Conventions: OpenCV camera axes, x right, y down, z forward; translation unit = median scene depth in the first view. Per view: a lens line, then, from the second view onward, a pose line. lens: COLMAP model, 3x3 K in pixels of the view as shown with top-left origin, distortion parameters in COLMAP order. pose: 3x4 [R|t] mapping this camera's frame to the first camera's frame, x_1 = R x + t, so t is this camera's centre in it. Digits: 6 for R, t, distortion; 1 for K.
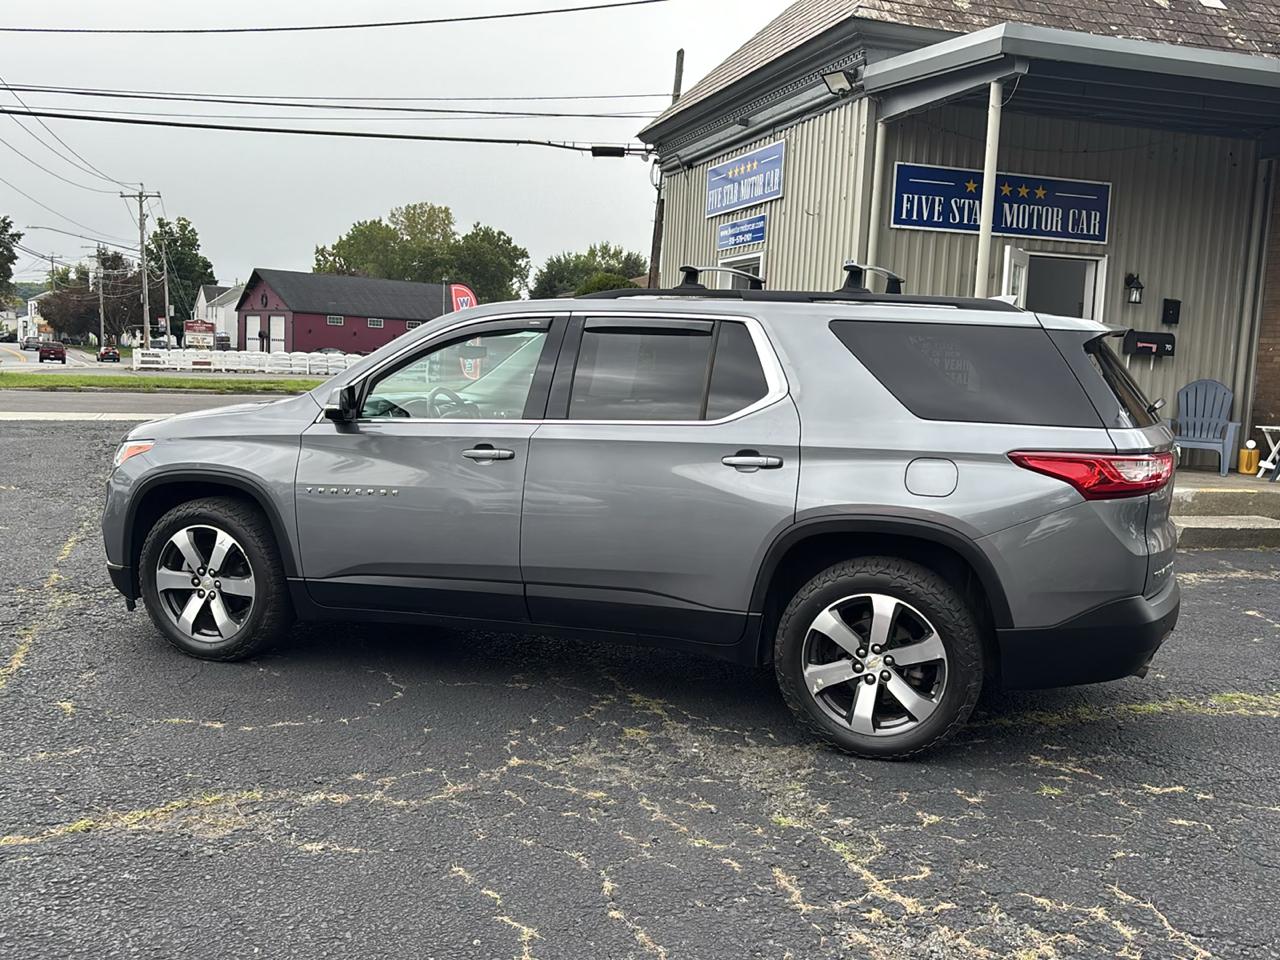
lens RADIAL K [[1230.5, 0, 640.6], [0, 1230.5, 518.3], [0, 0, 1]] dist [0.002172, 0.039829]
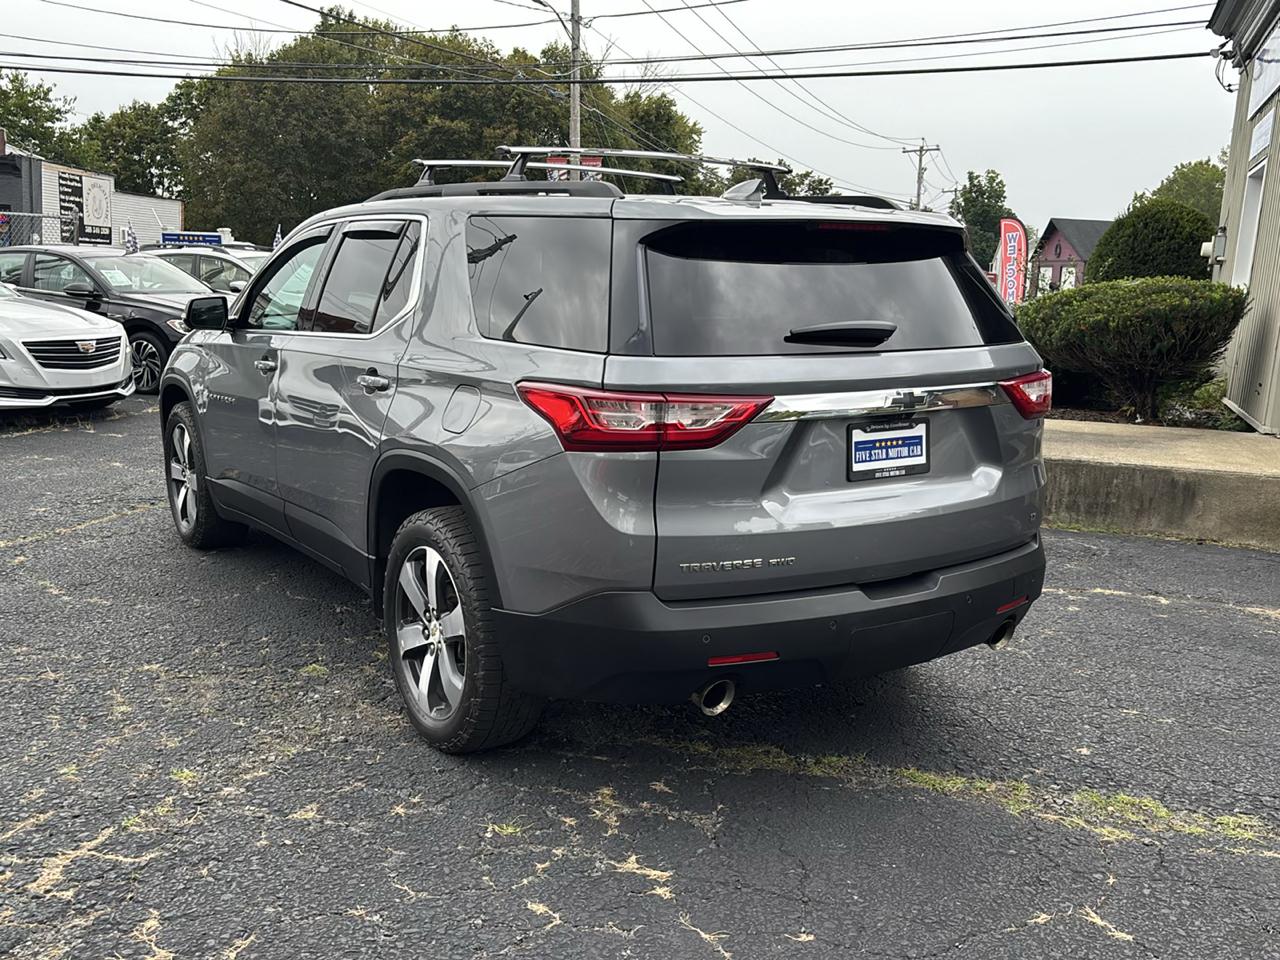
lens RADIAL K [[1232.5, 0, 642.3], [0, 1232.5, 512.7], [0, 0, 1]] dist [0.008845, 0.026282]
pose [[0.803469, 0.108764, -0.585327, 0.721898], [-0.089770, 0.994063, 0.061487, -0.023309], [0.588540, 0.003142, 0.808462, 0.379738]]
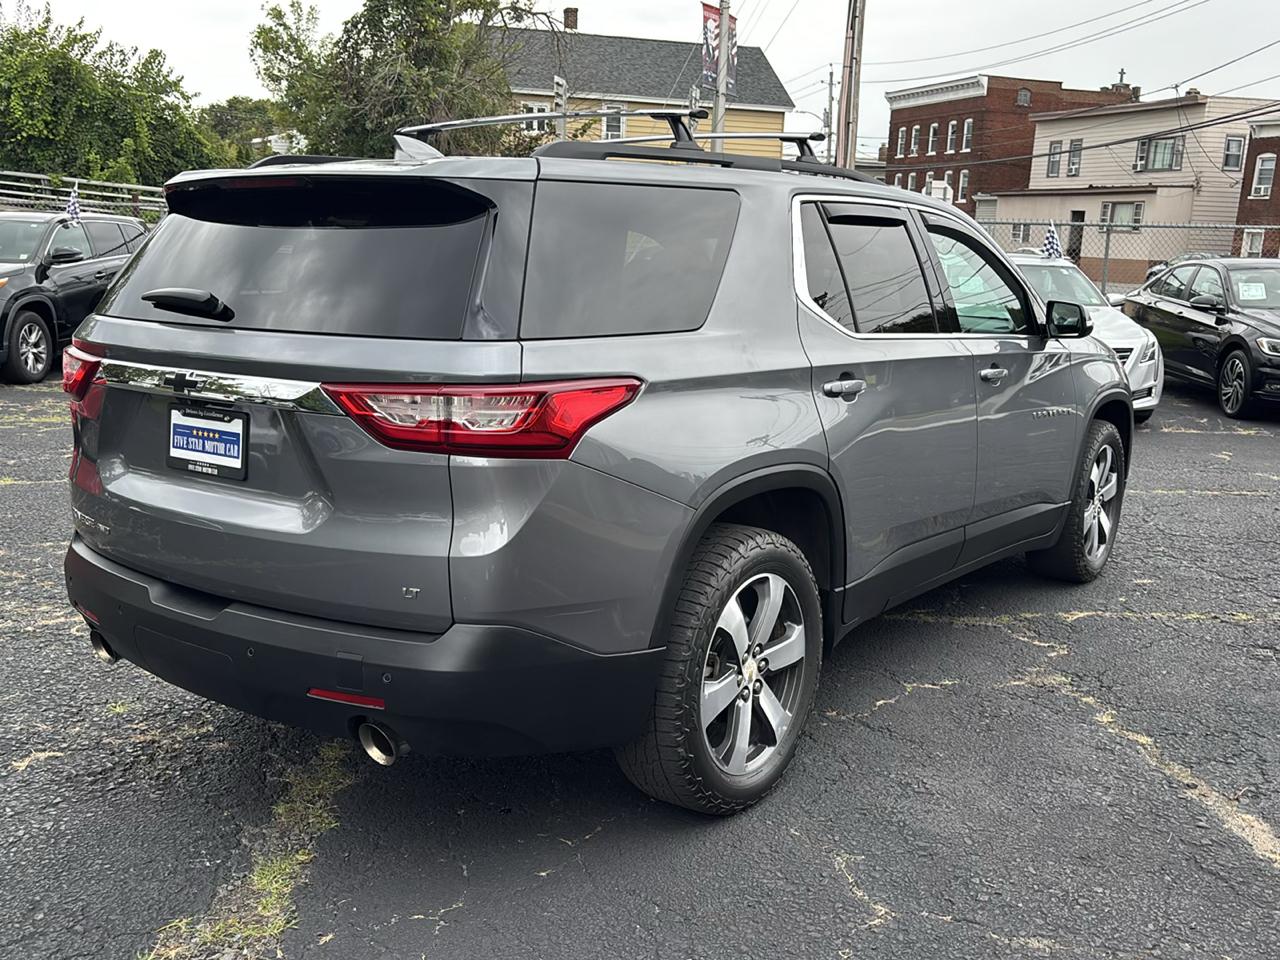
lens RADIAL K [[1236.5, 0, 640.2], [0, 1236.5, 509.6], [0, 0, 1]] dist [-0.025108, 0.102782]
pose [[-0.278800, 0.164696, -0.946122, 0.929955], [-0.175848, 0.959773, 0.218890, -0.161630], [0.944112, 0.227400, -0.238623, 1.354068]]
